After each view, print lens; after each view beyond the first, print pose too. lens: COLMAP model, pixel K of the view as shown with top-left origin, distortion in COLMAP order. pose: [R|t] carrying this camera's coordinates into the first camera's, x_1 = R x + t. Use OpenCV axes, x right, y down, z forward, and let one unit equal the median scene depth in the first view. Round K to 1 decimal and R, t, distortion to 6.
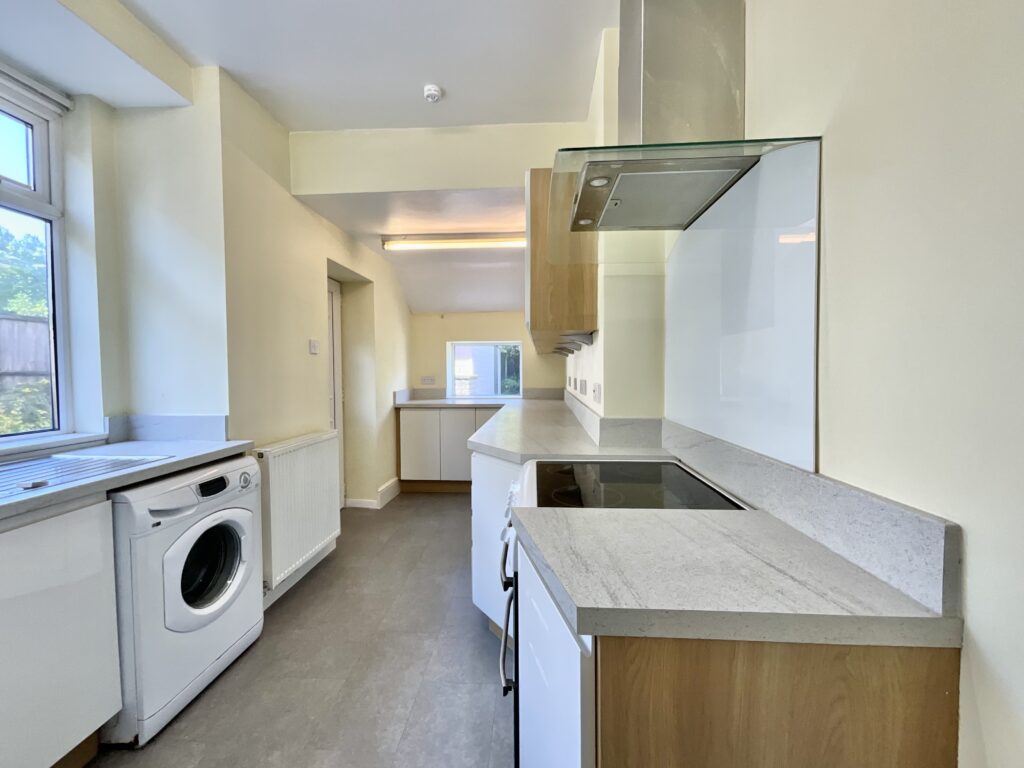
lens RADIAL K [[416.0, 0, 515.9], [0, 416.0, 383.5], [0, 0, 1]] dist [-0.004696, 0.002291]
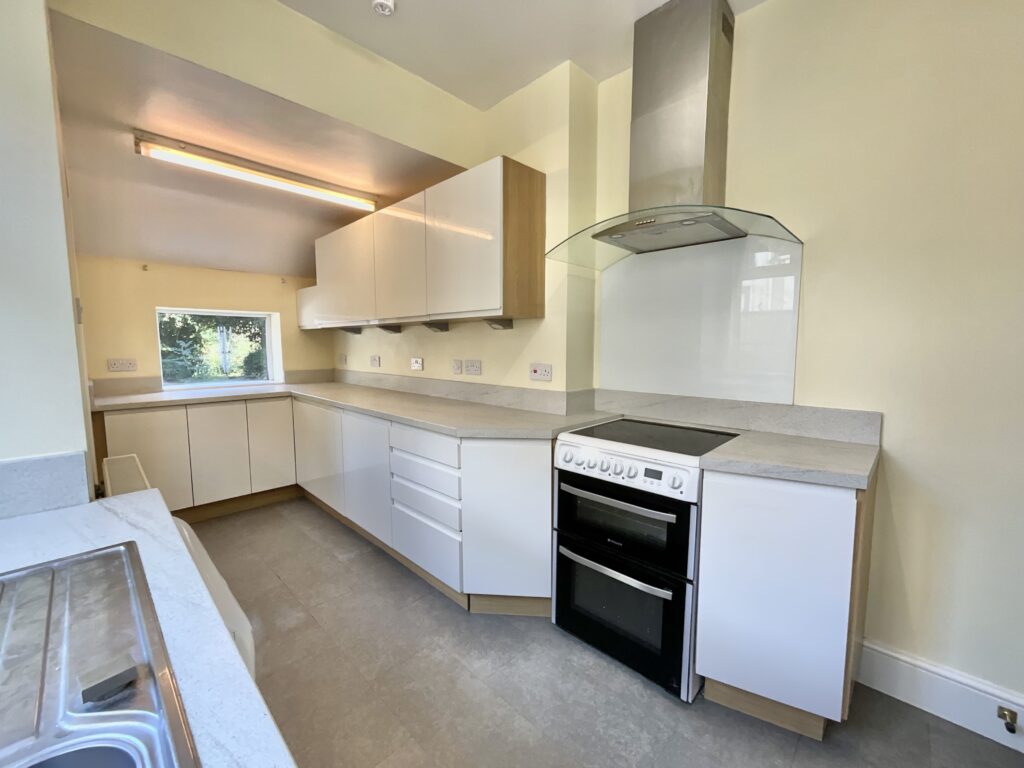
lens RADIAL K [[416.0, 0, 515.3], [0, 416.0, 385.2], [0, 0, 1]] dist [-0.004696, 0.002291]
pose [[0.652399, -0.069936, 0.754642, -0.448699], [0.021800, 0.997053, 0.073555, -0.017103], [-0.757562, -0.031536, 0.652001, 0.178261]]
